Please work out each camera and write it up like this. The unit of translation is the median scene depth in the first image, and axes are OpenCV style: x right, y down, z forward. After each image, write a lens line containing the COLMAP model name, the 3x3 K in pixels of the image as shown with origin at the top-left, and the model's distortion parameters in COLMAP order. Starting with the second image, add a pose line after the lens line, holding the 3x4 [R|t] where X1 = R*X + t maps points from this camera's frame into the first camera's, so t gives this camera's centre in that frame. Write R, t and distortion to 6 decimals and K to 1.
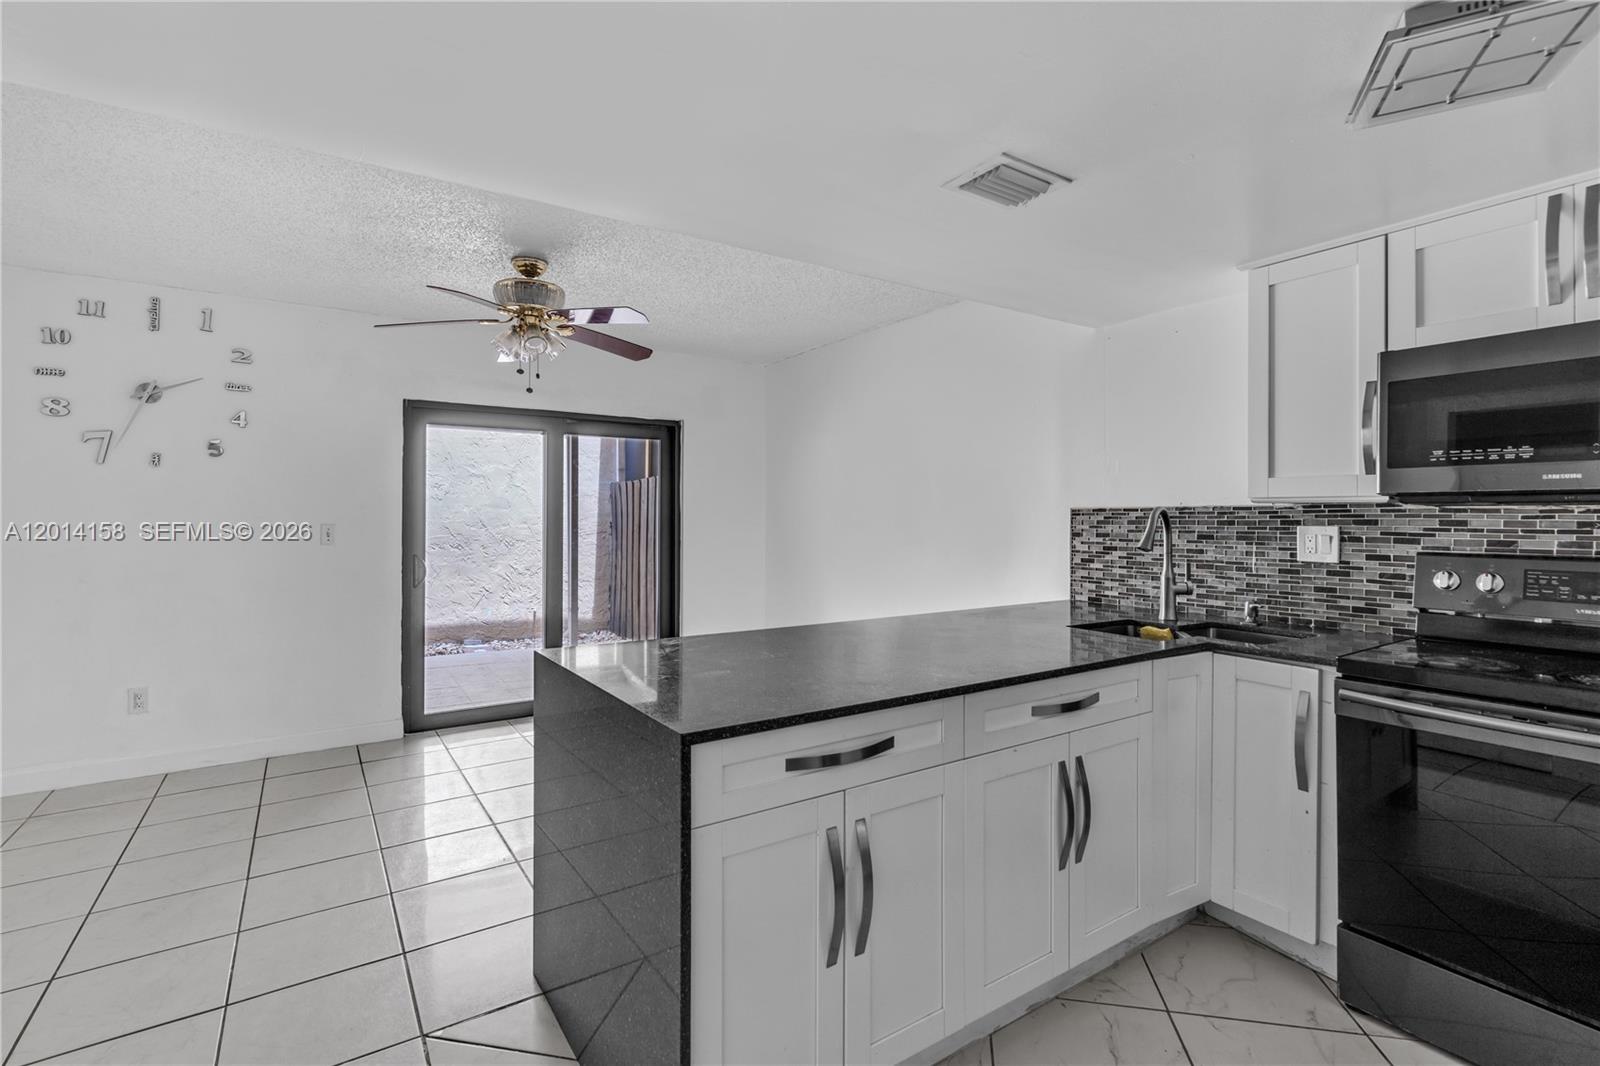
lens RADIAL K [[743.3, 0, 802.5], [0, 743.3, 521.0], [0, 0, 1]] dist [-0.003782, -0.000005]
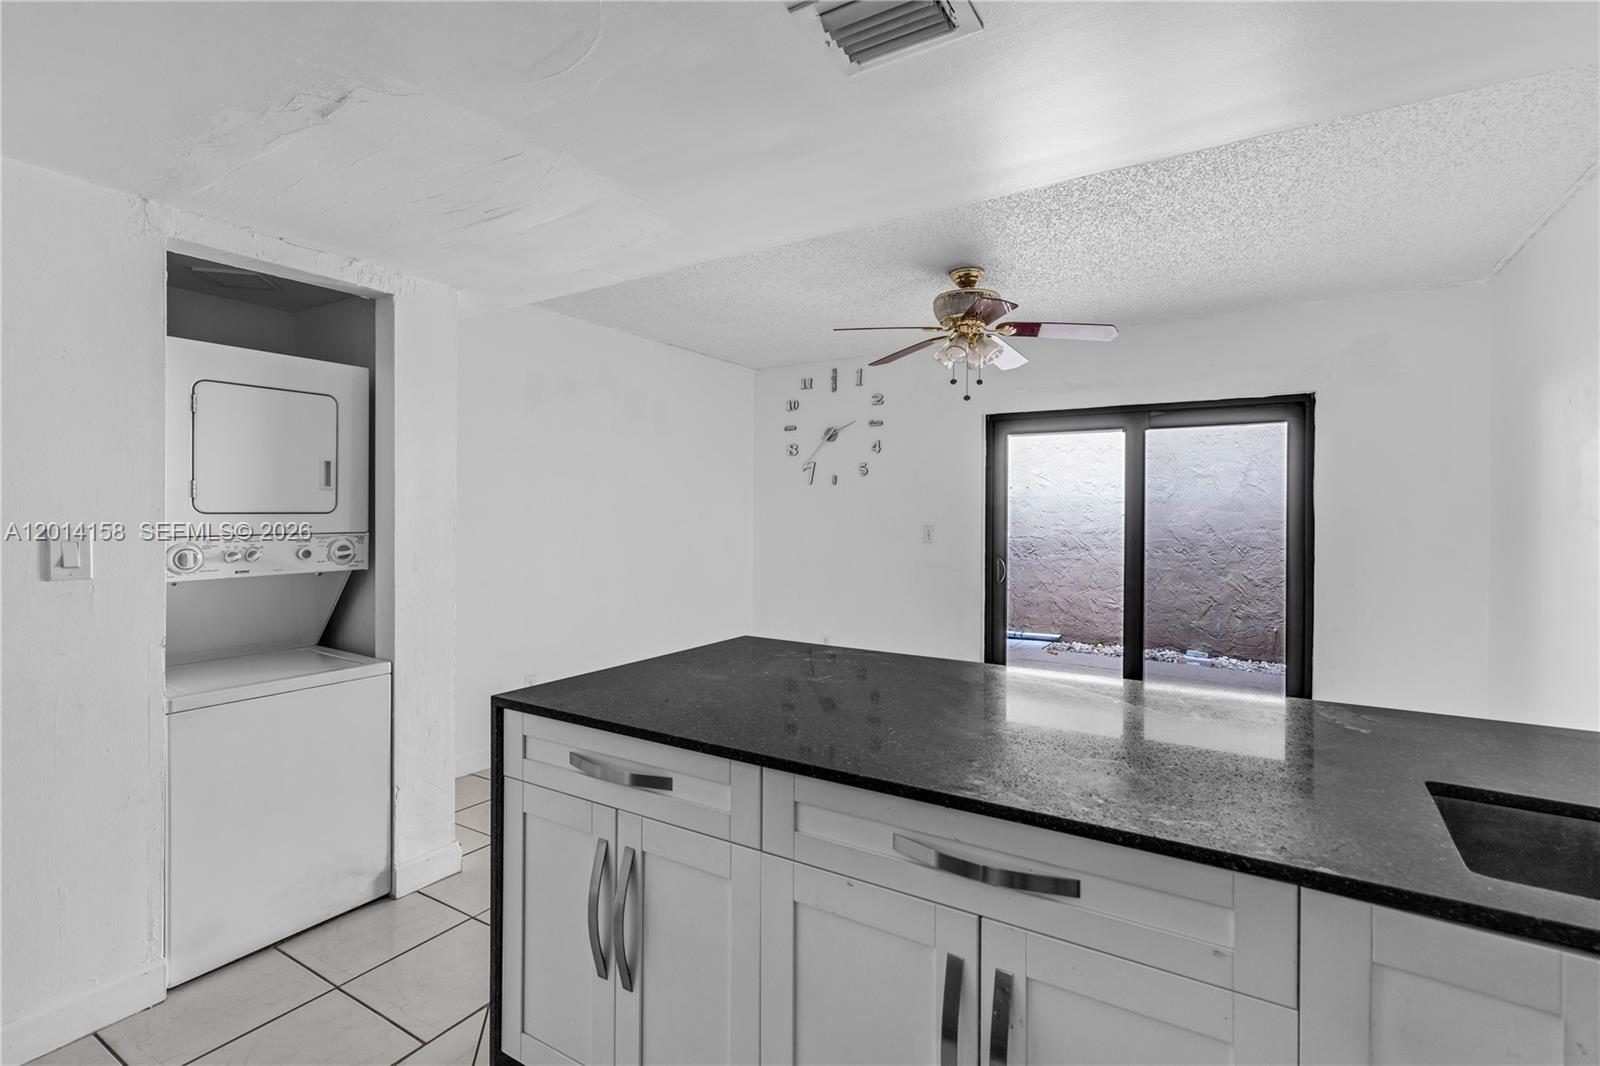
lens RADIAL K [[743.3, 0, 802.5], [0, 743.3, 521.0], [0, 0, 1]] dist [-0.003782, -0.000005]
pose [[0.413322, 0.008448, -0.910546, 0.433012], [-0.010238, 0.999937, 0.004630, -0.008240], [0.910527, 0.007408, 0.413383, 0.342497]]
